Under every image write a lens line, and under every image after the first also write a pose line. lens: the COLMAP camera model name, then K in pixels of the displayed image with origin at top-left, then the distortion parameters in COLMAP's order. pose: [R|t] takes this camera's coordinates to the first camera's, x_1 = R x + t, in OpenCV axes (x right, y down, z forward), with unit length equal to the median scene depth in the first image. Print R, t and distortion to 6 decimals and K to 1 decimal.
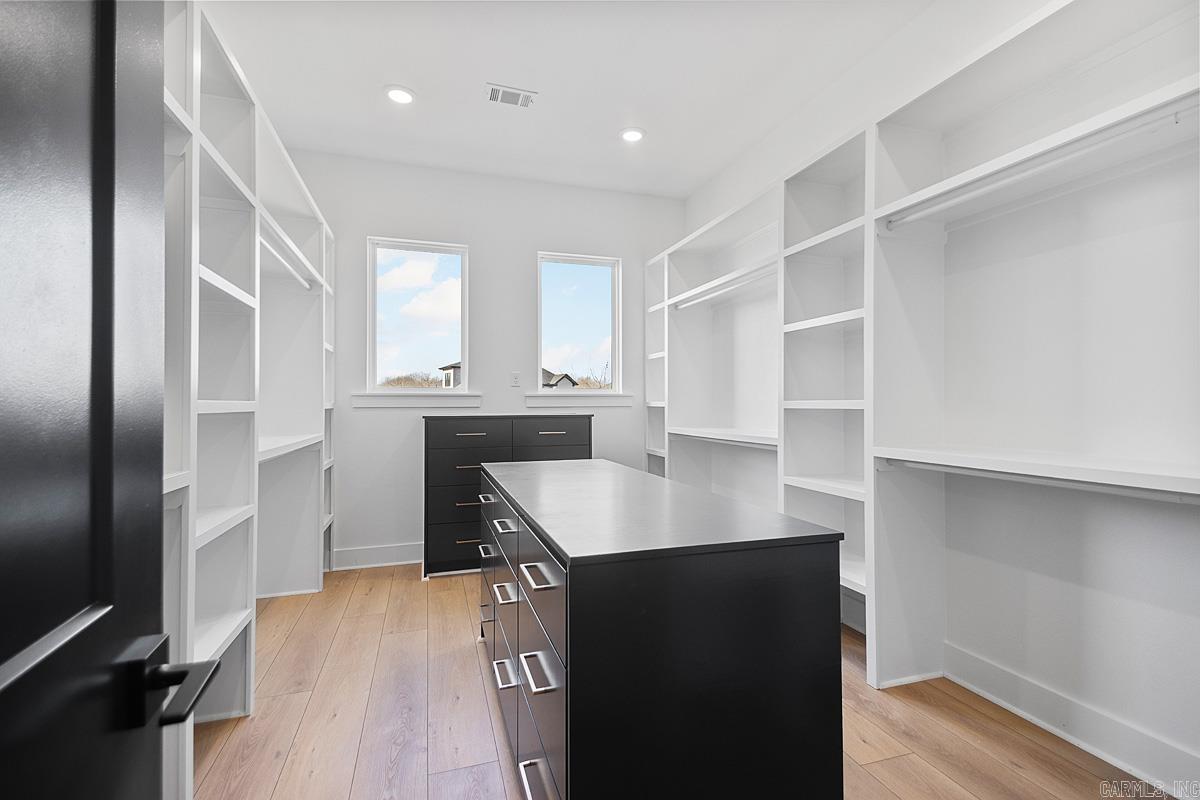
lens RADIAL K [[556.3, 0, 602.6], [0, 556.3, 399.2], [0, 0, 1]] dist [0.032771, -0.014361]
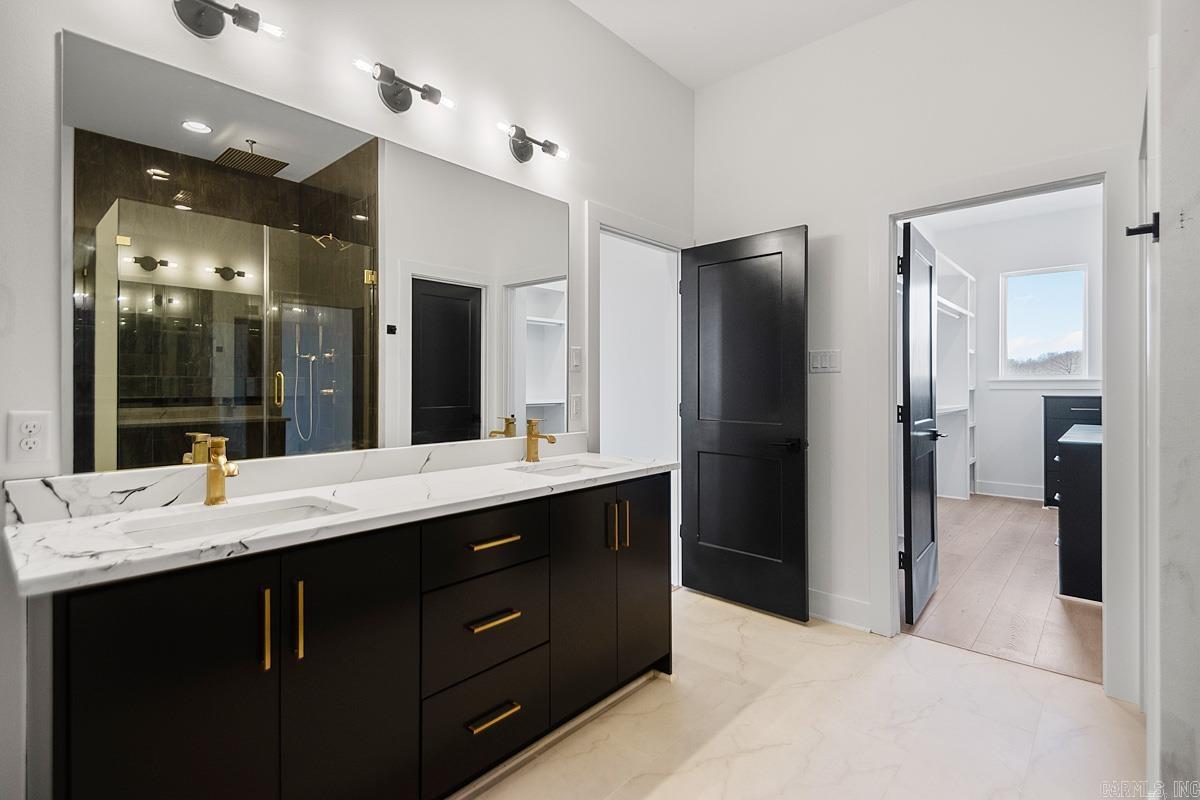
lens RADIAL K [[556.3, 0, 603.9], [0, 556.3, 381.9], [0, 0, 1]] dist [0.032771, -0.014361]
pose [[0.508898, -0.004193, -0.860816, 0.361526], [0.006660, 0.999977, -0.000933, -0.010814], [0.860801, -0.005258, 0.508915, -0.725724]]
